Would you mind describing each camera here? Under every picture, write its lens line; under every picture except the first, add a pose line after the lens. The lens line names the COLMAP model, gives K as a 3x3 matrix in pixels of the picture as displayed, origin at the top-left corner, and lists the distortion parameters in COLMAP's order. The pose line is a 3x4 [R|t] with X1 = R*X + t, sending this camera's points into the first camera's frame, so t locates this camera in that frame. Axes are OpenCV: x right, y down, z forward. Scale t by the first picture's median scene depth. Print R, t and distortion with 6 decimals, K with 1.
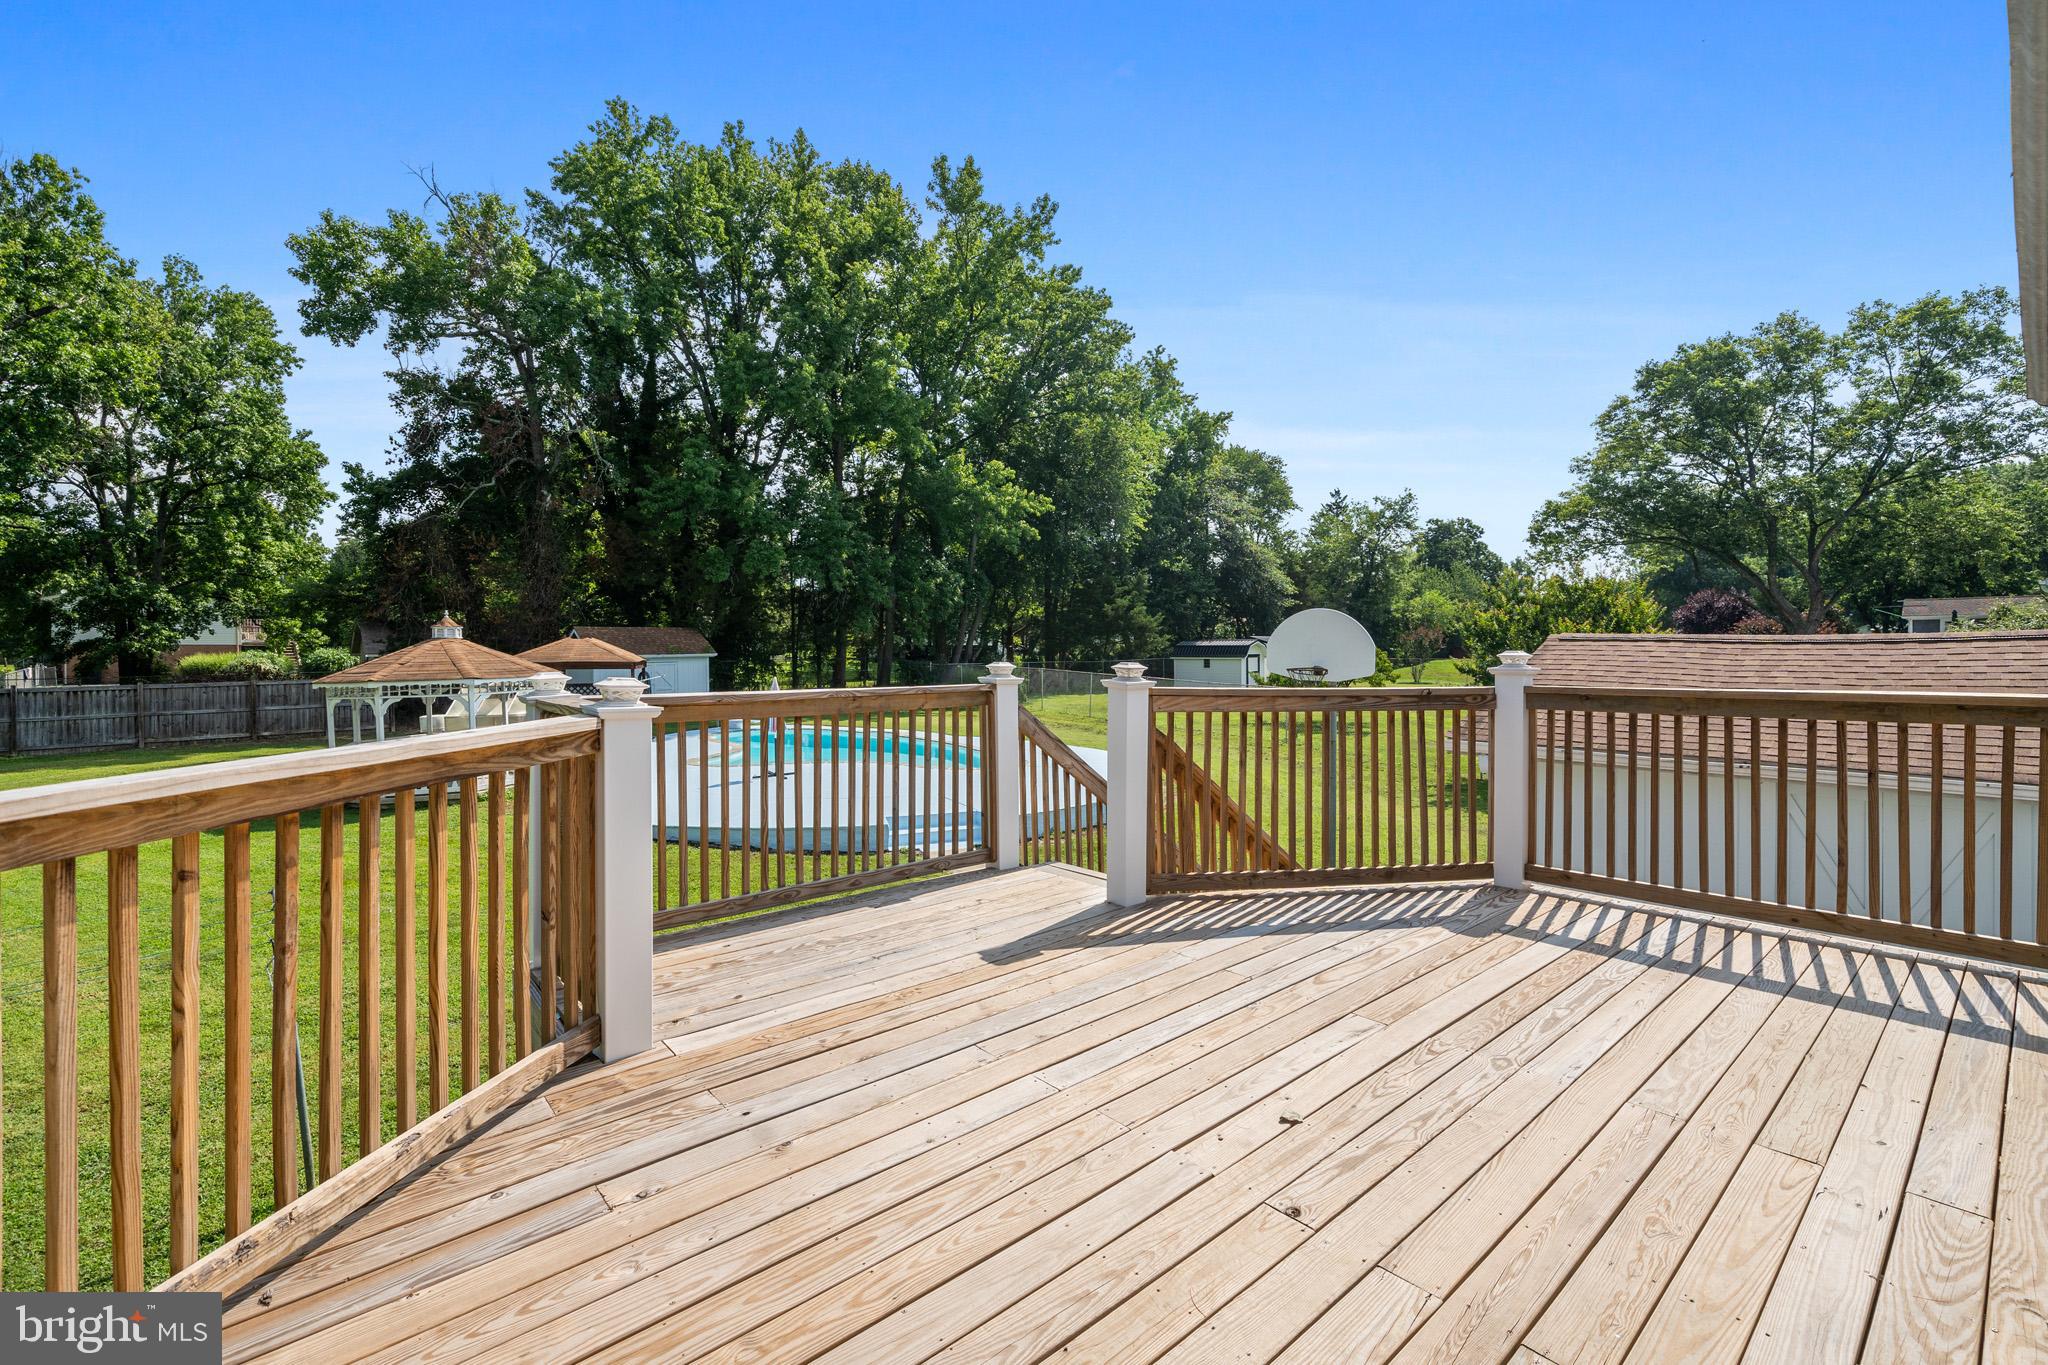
lens RADIAL K [[895.8, 0, 1026.6], [0, 895.8, 647.9], [0, 0, 1]] dist [-0.002448, -0.000460]
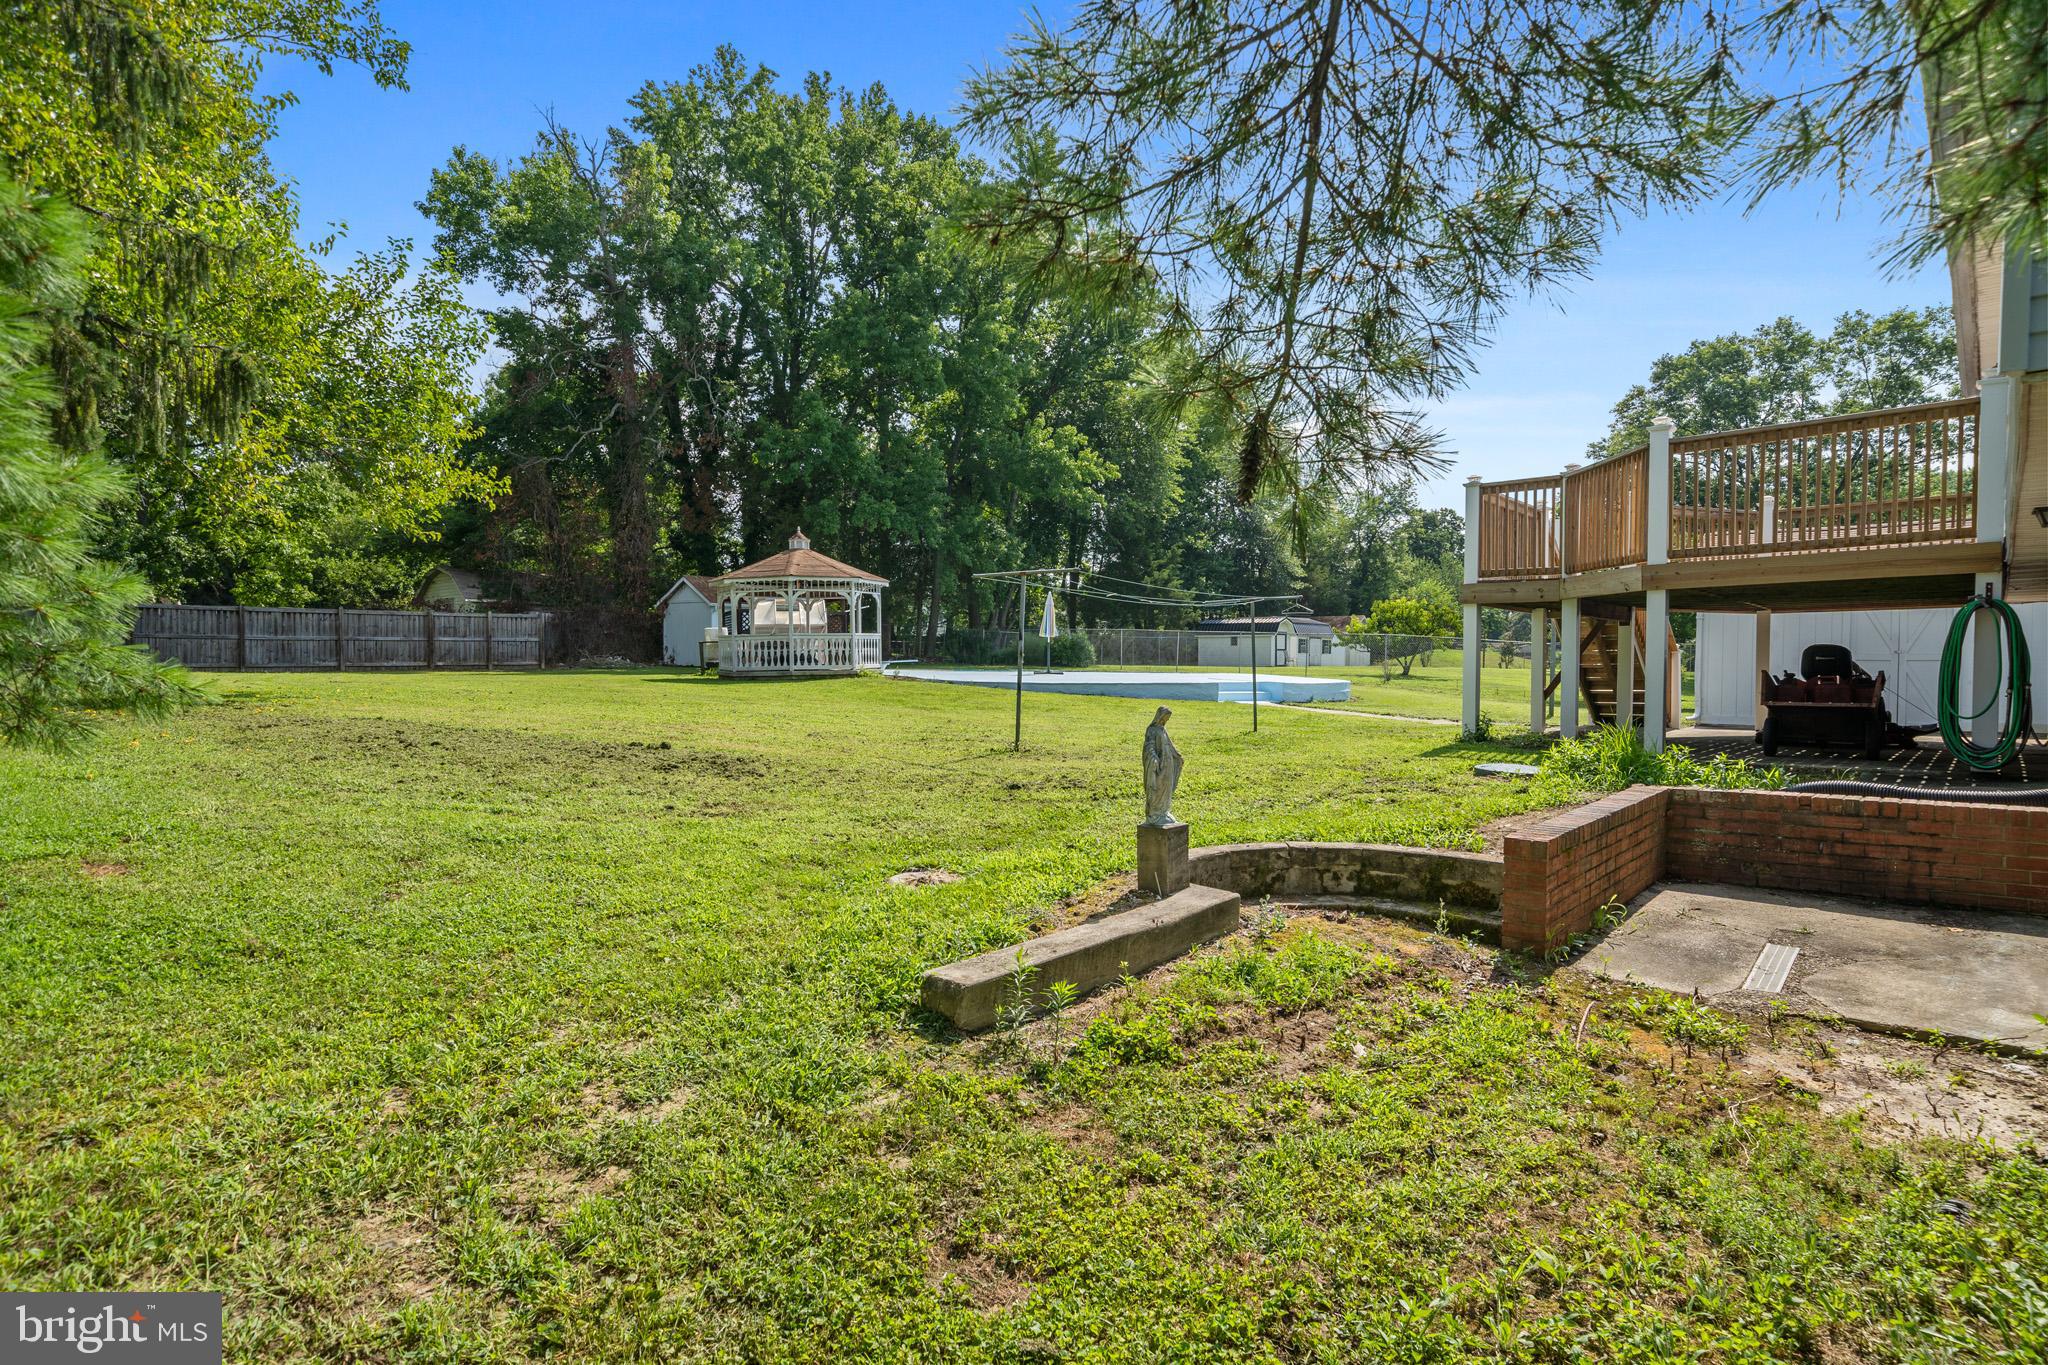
lens RADIAL K [[1066.1, 0, 1024.0], [0, 1066.1, 682.5], [0, 0, 1]] dist [0.002766, -0.011214]
pose [[0.993144, 0.007664, 0.116646, -0.229581], [-0.009713, 0.999808, 0.017007, 0.062613], [-0.116493, -0.018023, 0.993028, -0.201696]]
